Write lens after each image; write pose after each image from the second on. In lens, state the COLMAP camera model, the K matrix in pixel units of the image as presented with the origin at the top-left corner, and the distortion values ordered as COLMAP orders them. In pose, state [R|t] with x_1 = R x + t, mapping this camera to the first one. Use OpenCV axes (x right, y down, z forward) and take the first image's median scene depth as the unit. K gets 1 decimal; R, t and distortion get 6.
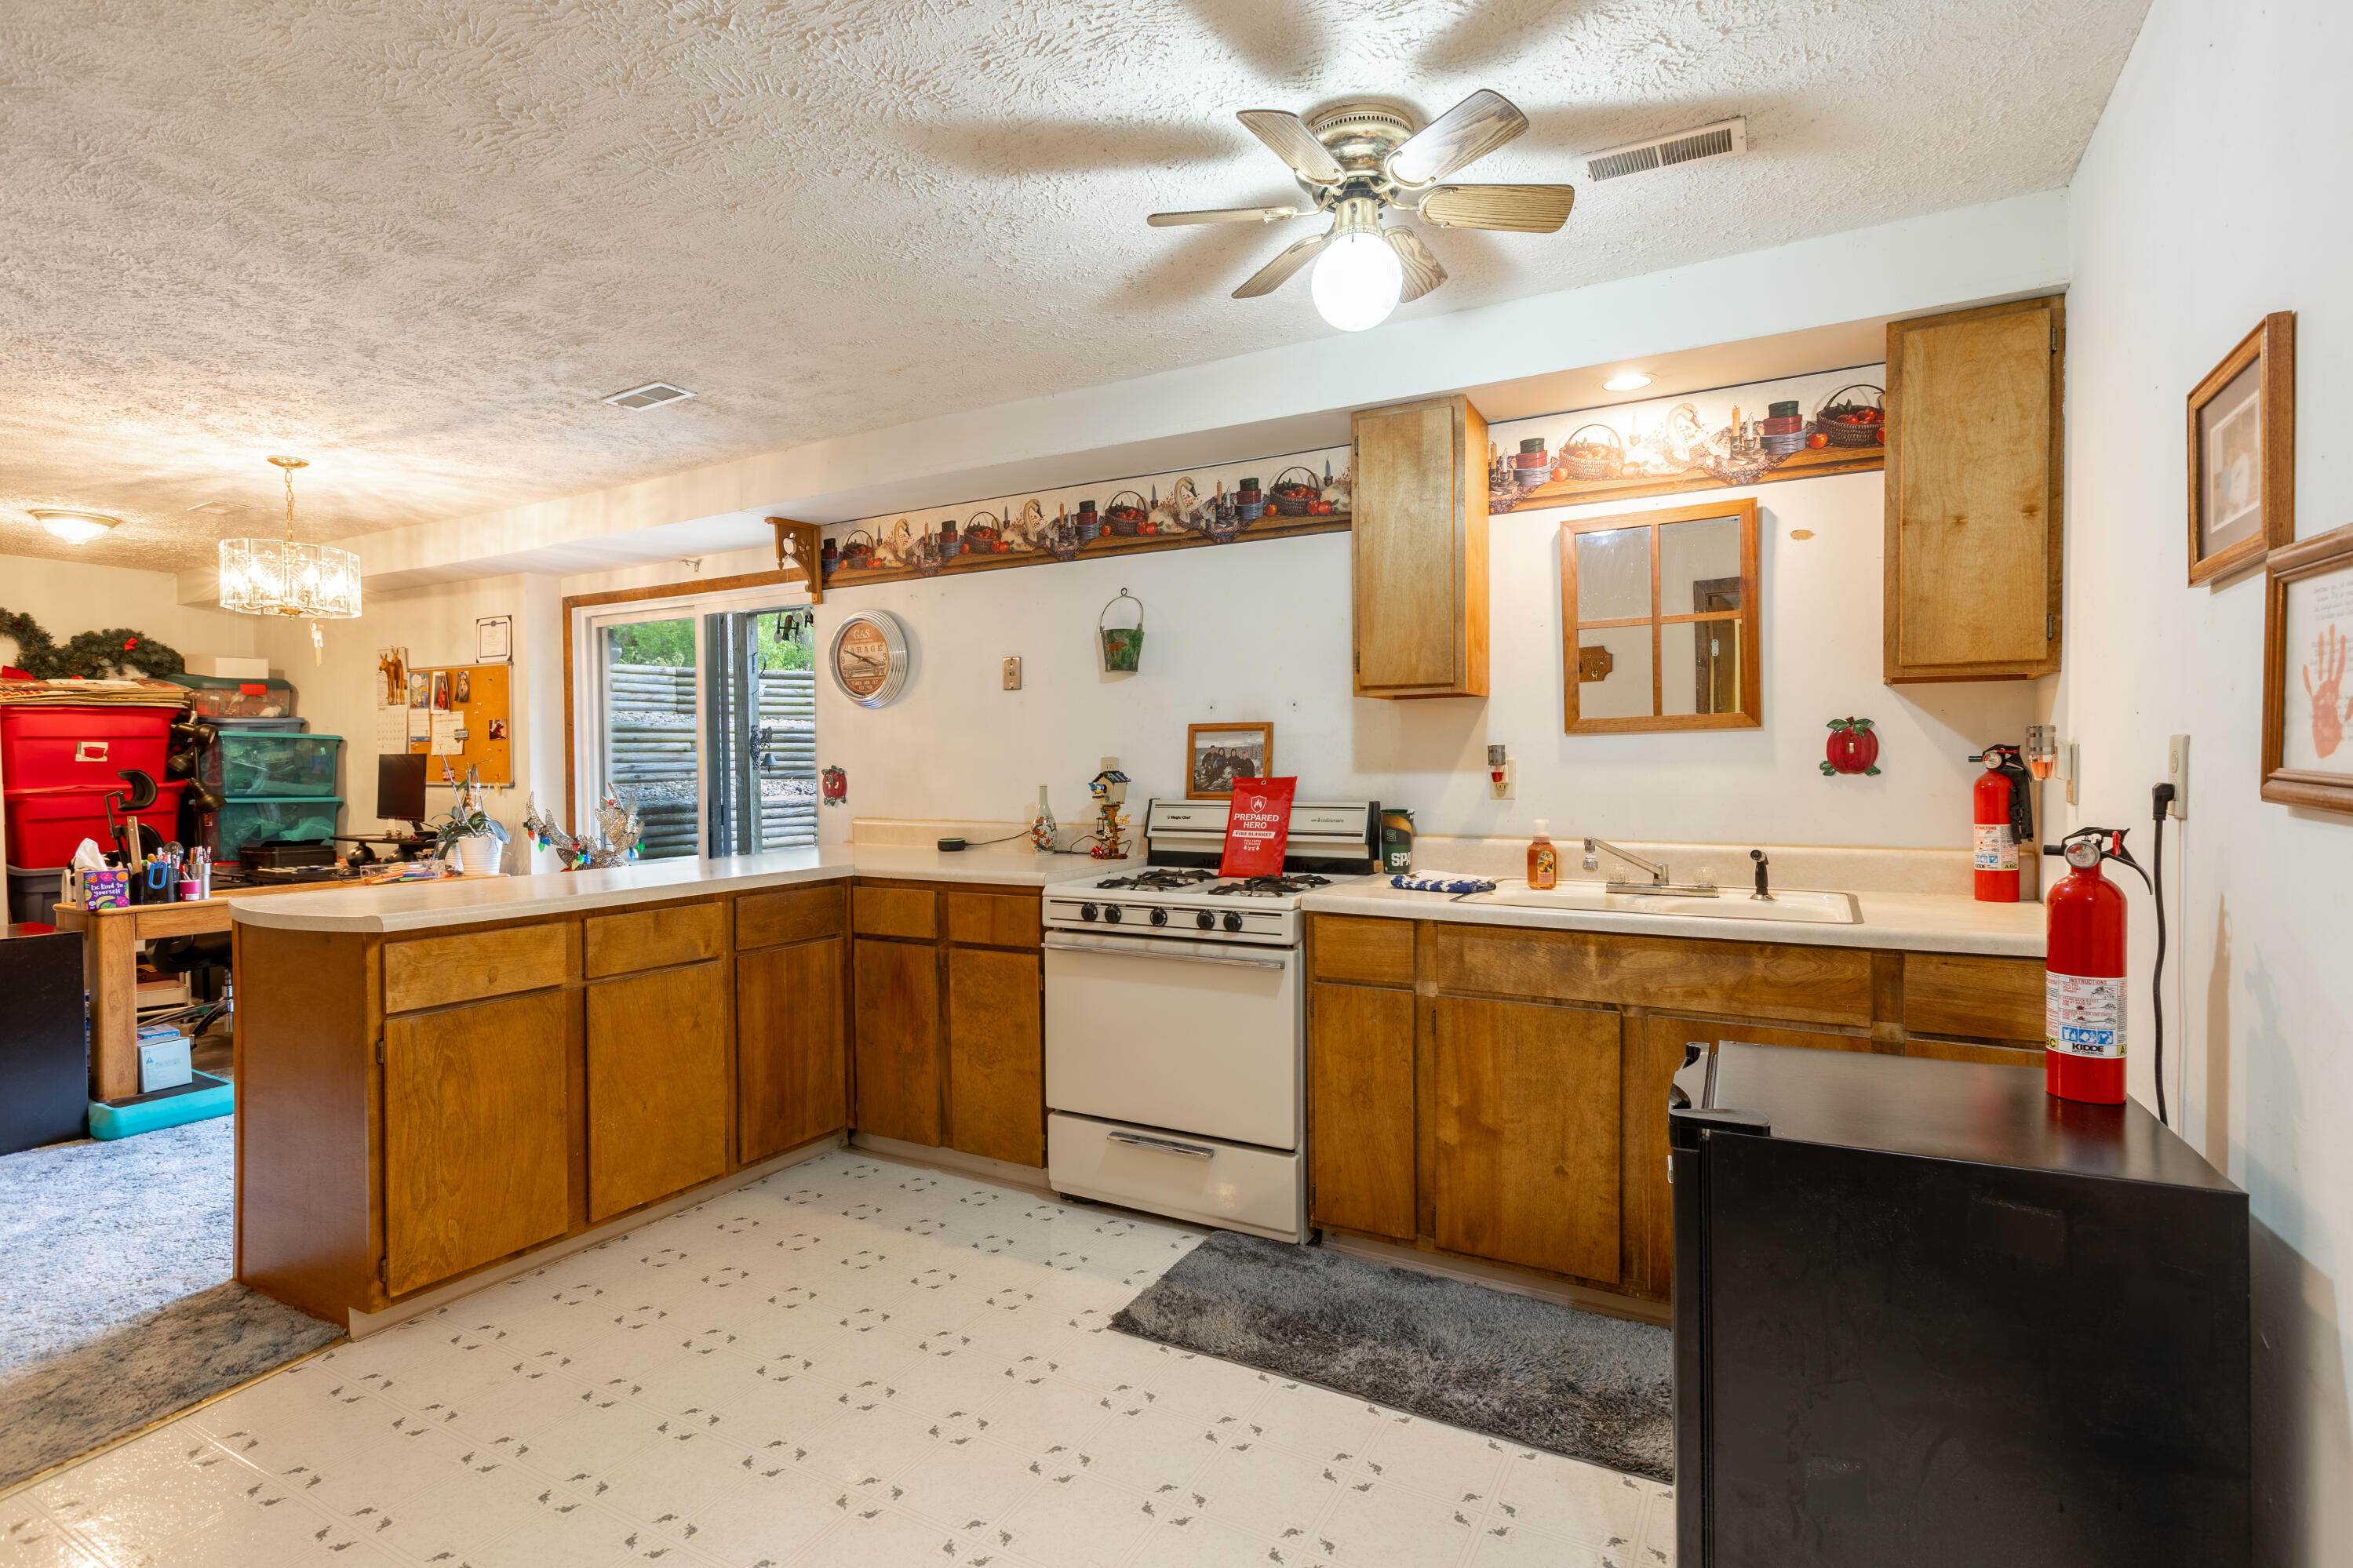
lens RADIAL K [[1165.4, 0, 1167.3], [0, 1165.4, 778.8], [0, 0, 1]] dist [0.002601, -0.000924]
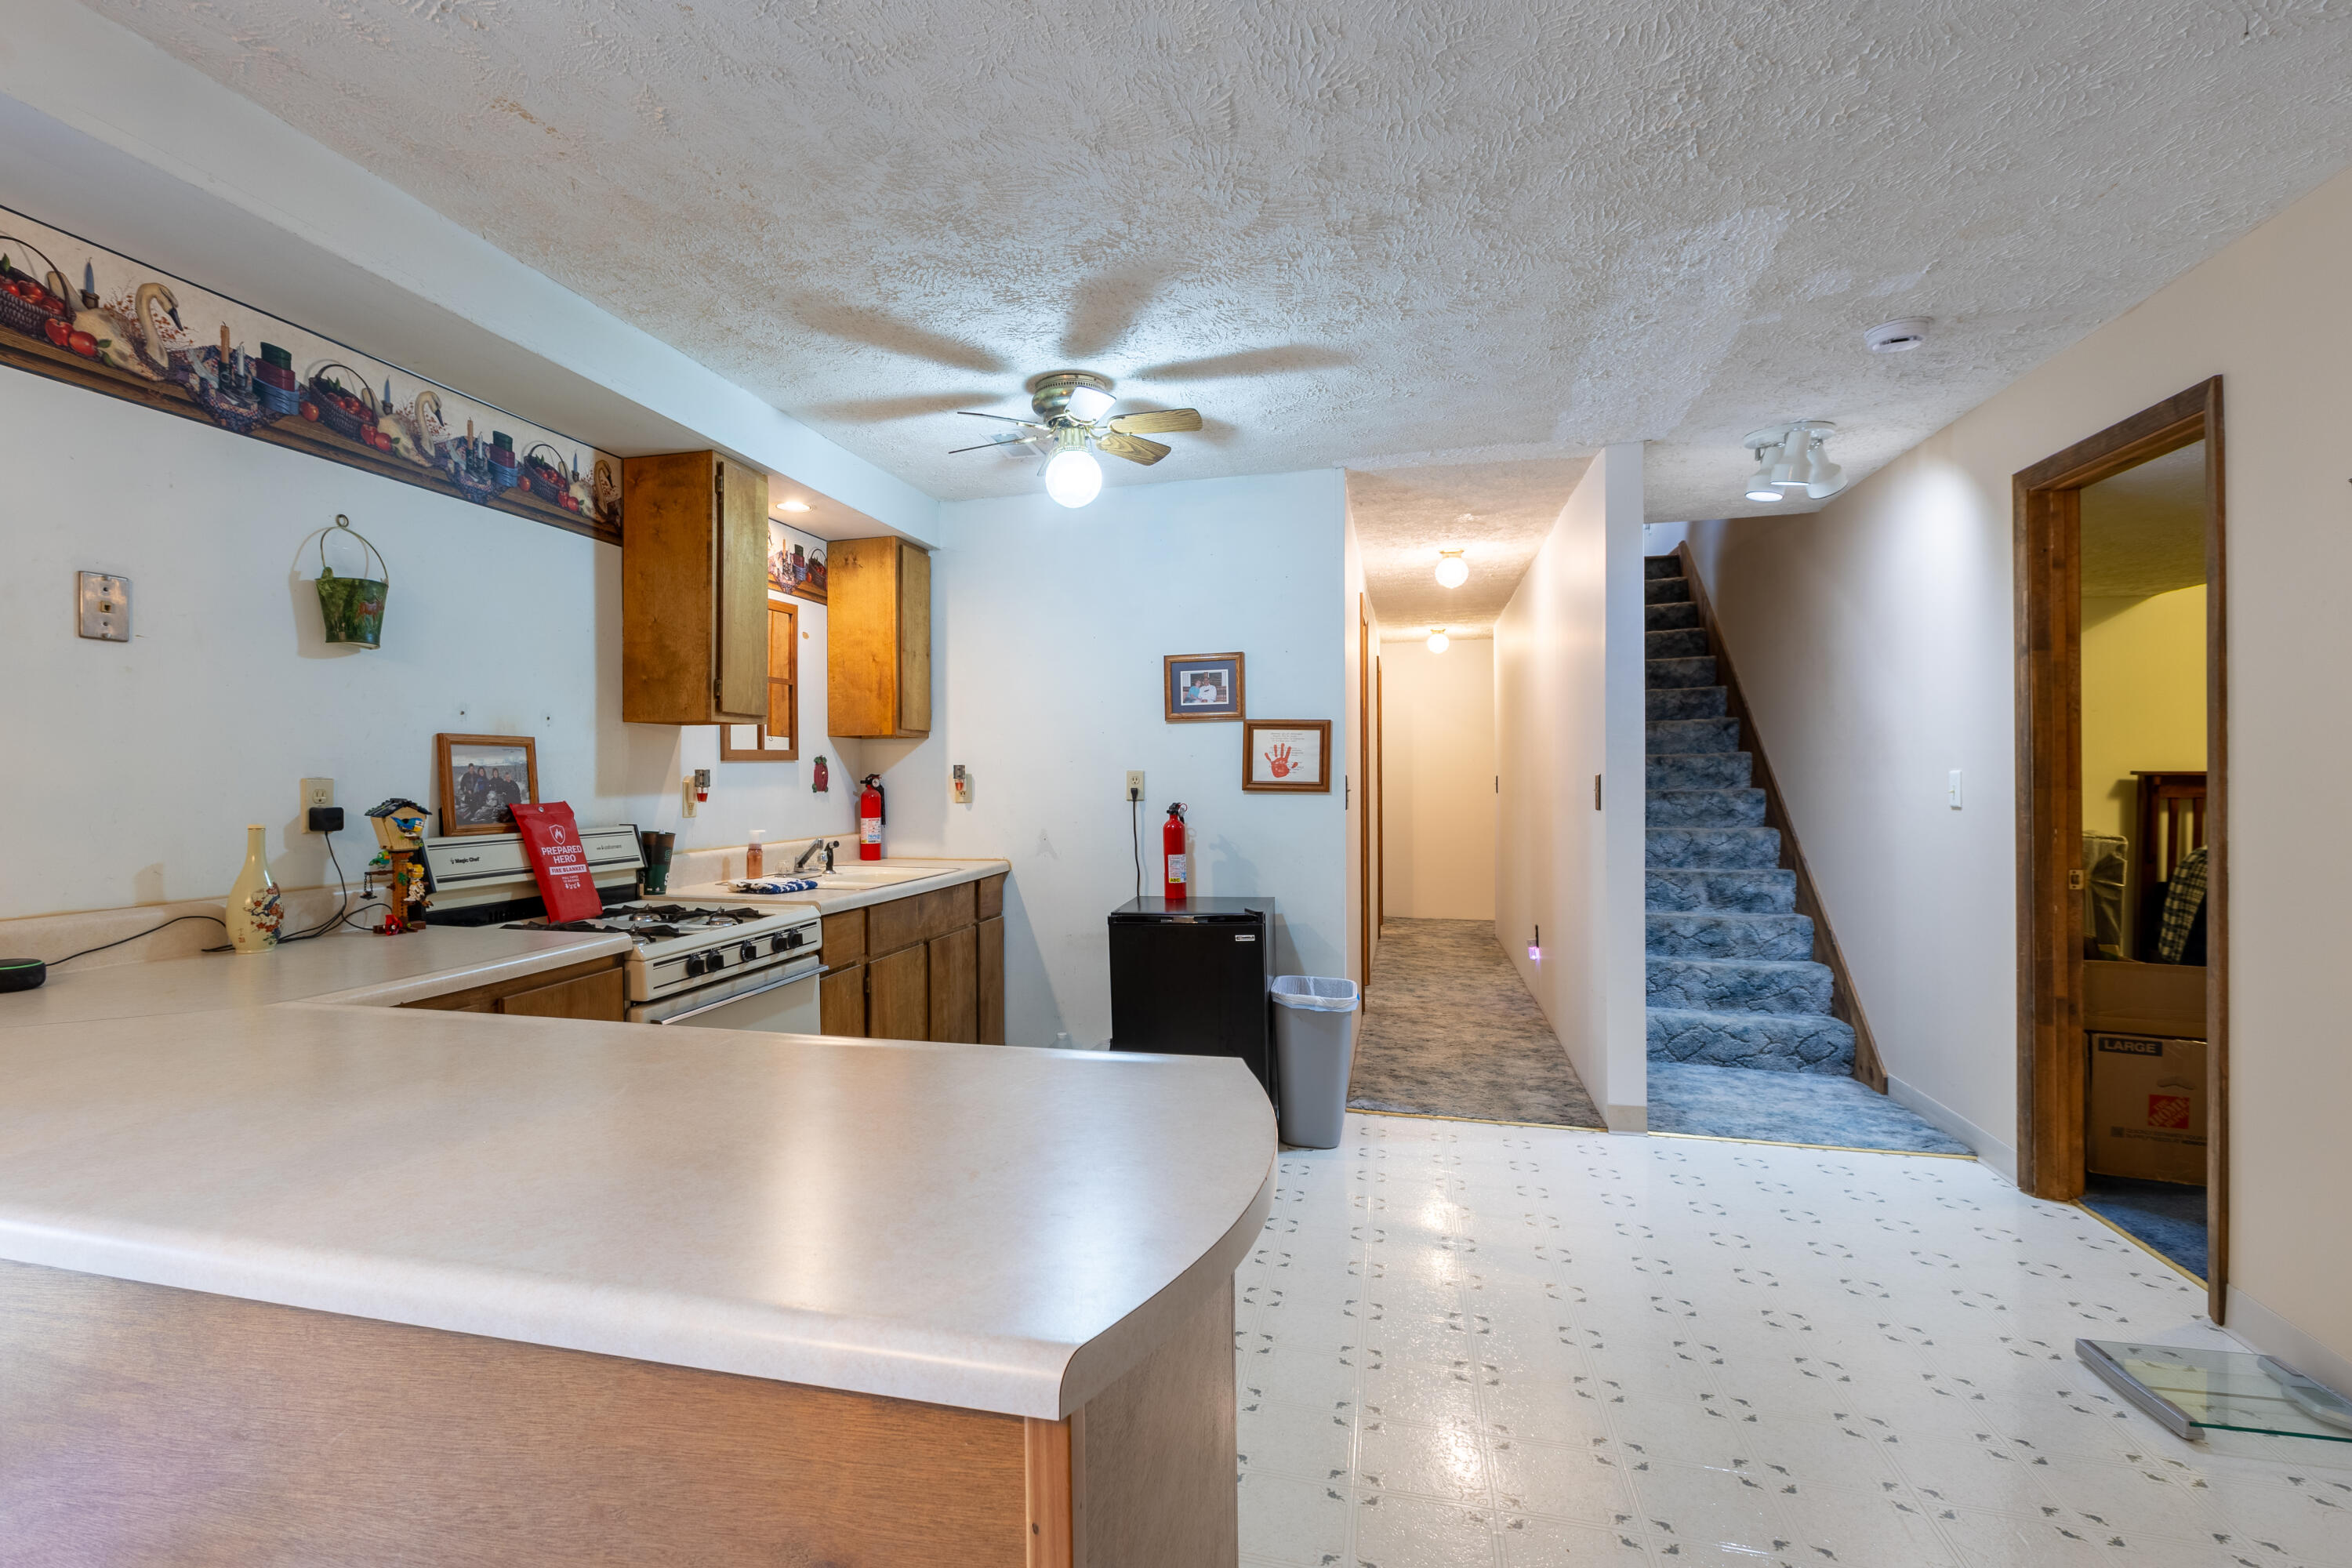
lens RADIAL K [[1042.9, 0, 1164.3], [0, 1042.9, 778.3], [0, 0, 1]] dist [0.001979, -0.002090]
pose [[-0.263650, 0.008219, 0.964583, -0.876717], [0.024521, 0.999698, -0.001816, -0.007780], [-0.964307, 0.023174, -0.263771, 0.887630]]
